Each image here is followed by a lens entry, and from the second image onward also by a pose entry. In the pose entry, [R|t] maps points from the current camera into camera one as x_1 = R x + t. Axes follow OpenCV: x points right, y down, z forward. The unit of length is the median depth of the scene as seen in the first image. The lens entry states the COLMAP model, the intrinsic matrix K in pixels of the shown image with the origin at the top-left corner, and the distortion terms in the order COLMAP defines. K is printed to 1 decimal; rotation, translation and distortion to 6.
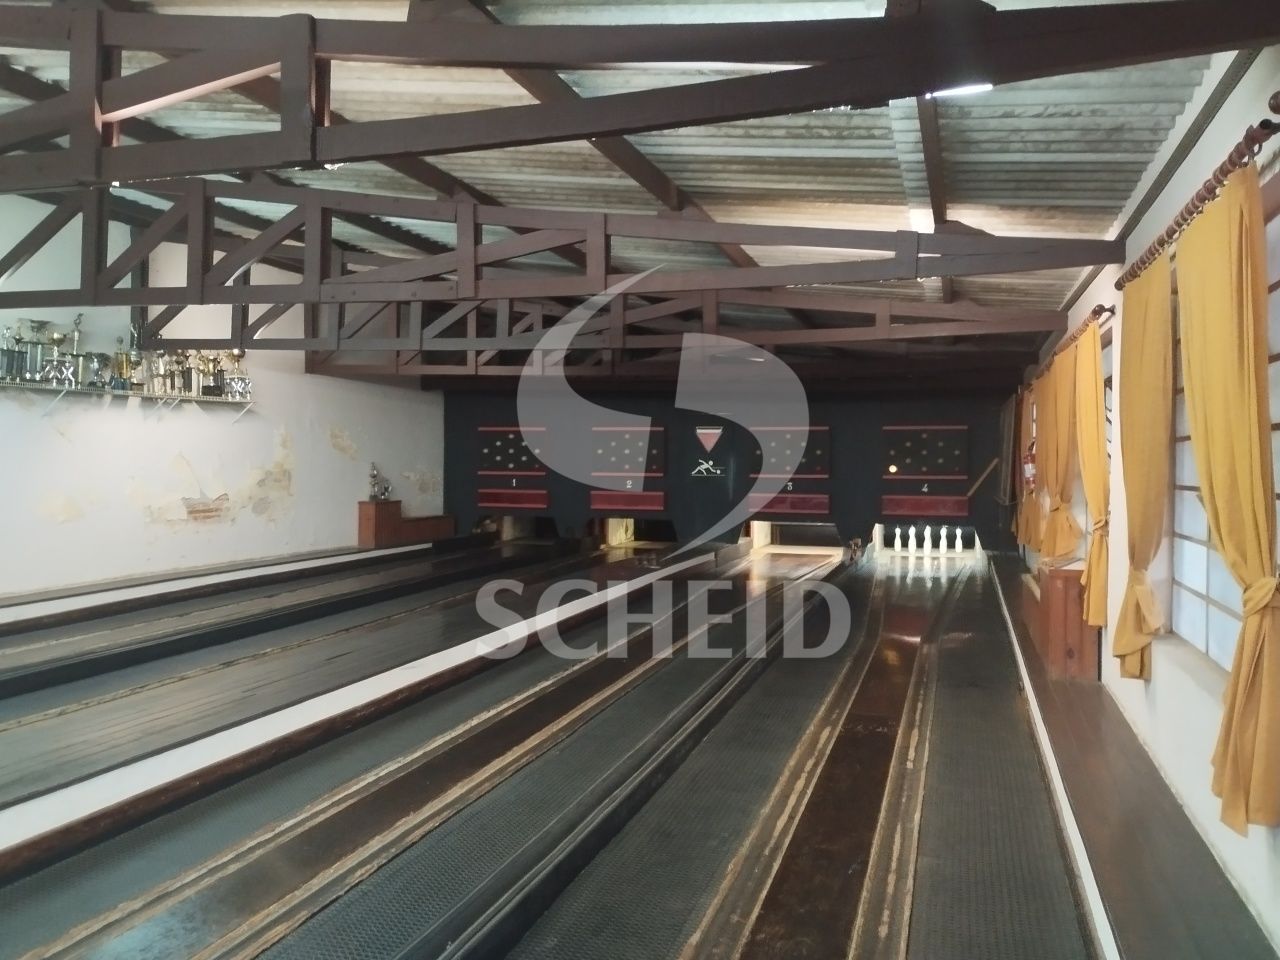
lens RADIAL K [[999.2, 0, 642.7], [0, 999.2, 457.2], [0, 0, 1]] dist [0.073594, -0.000542]
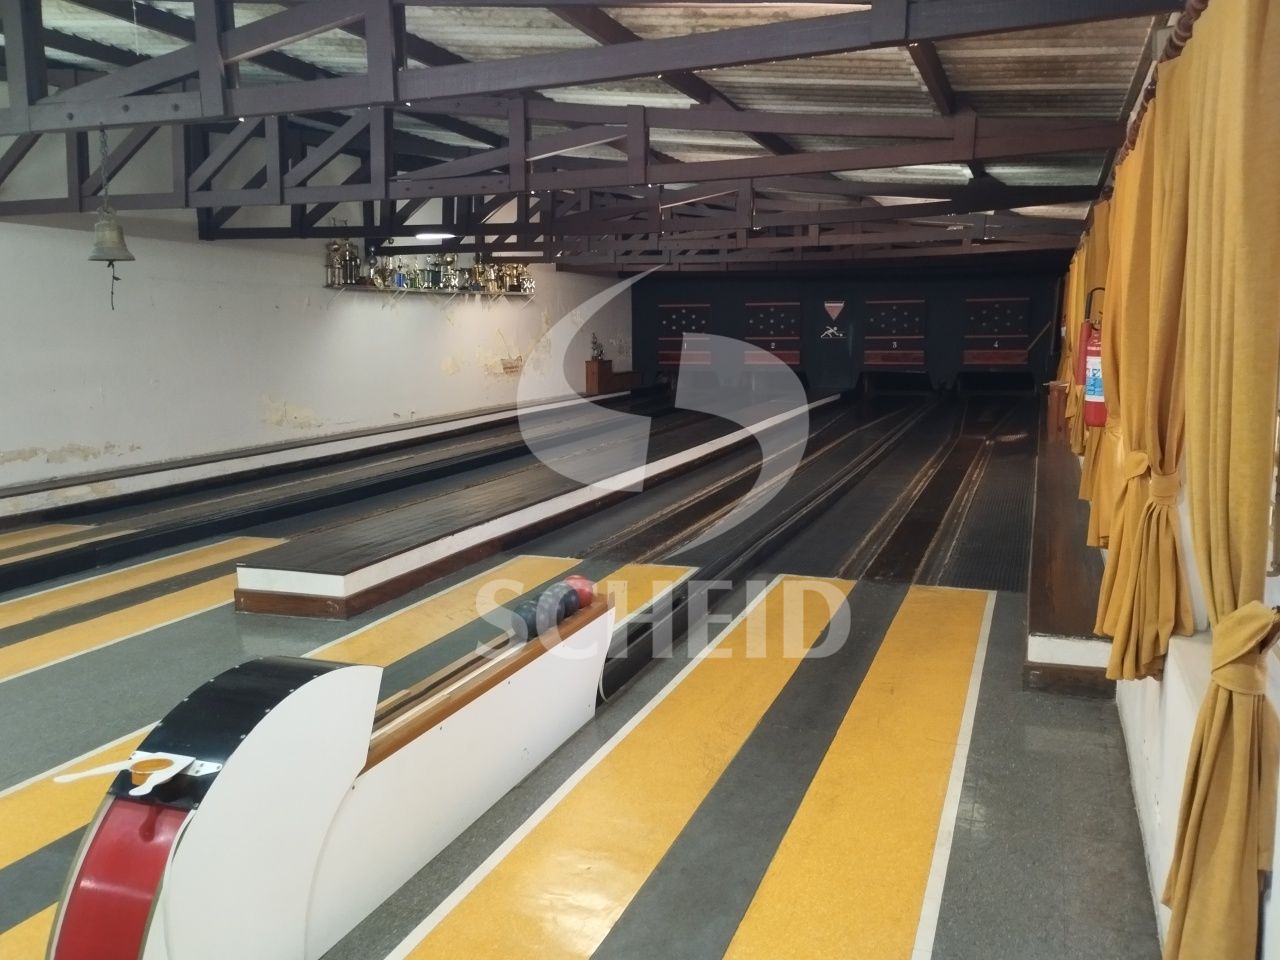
lens RADIAL K [[997.7, 0, 640.0], [0, 997.7, 480.0], [0, 0, 1]] dist [0.002630, -0.003922]
pose [[0.997002, -0.007206, -0.077034, -0.121284], [0.019373, 0.987185, 0.158397, -0.014216], [0.074905, -0.159415, 0.984366, -0.495563]]
